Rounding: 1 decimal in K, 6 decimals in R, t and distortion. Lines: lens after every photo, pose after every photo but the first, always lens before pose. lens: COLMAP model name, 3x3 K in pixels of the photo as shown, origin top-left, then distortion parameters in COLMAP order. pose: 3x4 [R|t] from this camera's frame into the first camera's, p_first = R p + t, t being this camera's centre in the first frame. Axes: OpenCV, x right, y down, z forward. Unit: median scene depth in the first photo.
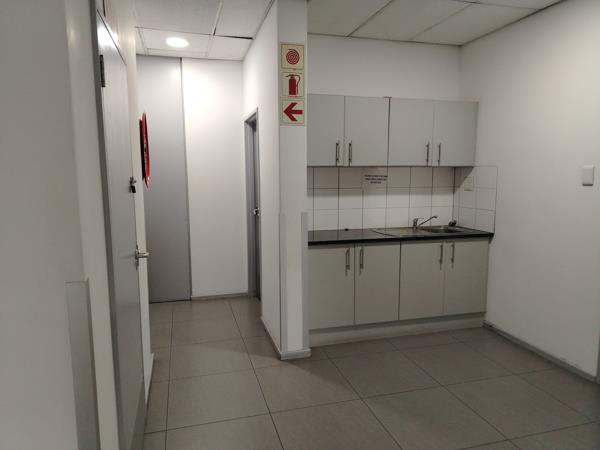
lens RADIAL K [[413.7, 0, 305.3], [0, 413.7, 222.7], [0, 0, 1]] dist [0.065592, -0.062644]
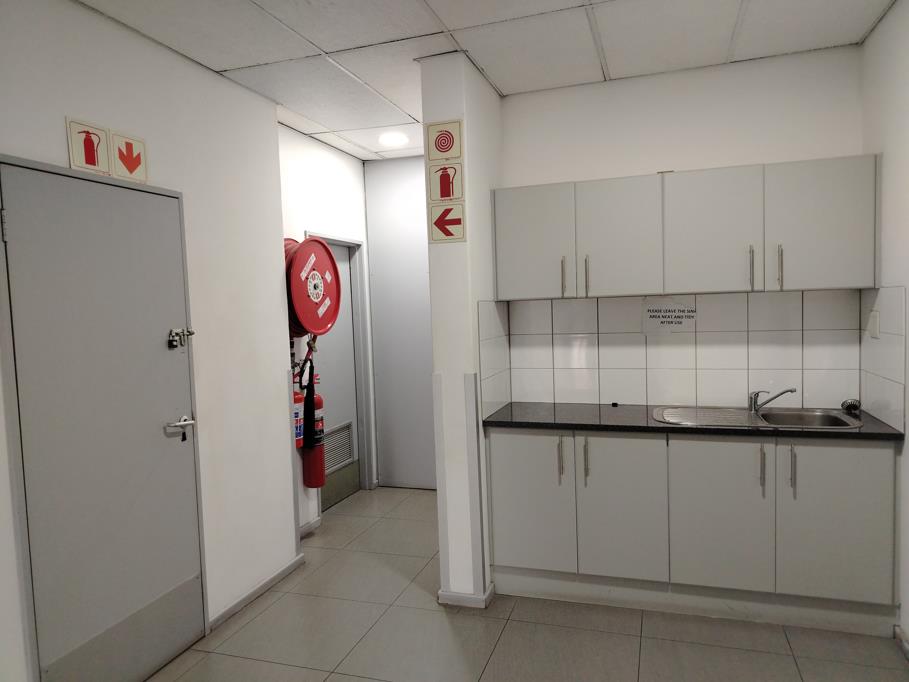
lens RADIAL K [[634.9, 0, 454.5], [0, 634.9, 341.0], [0, 0, 1]] dist [0.062122, -0.069230]
pose [[0.824390, 0.004625, -0.566004, 0.465715], [-0.034089, 0.998557, -0.041492, -0.030975], [0.564995, 0.053501, 0.823358, 0.154474]]
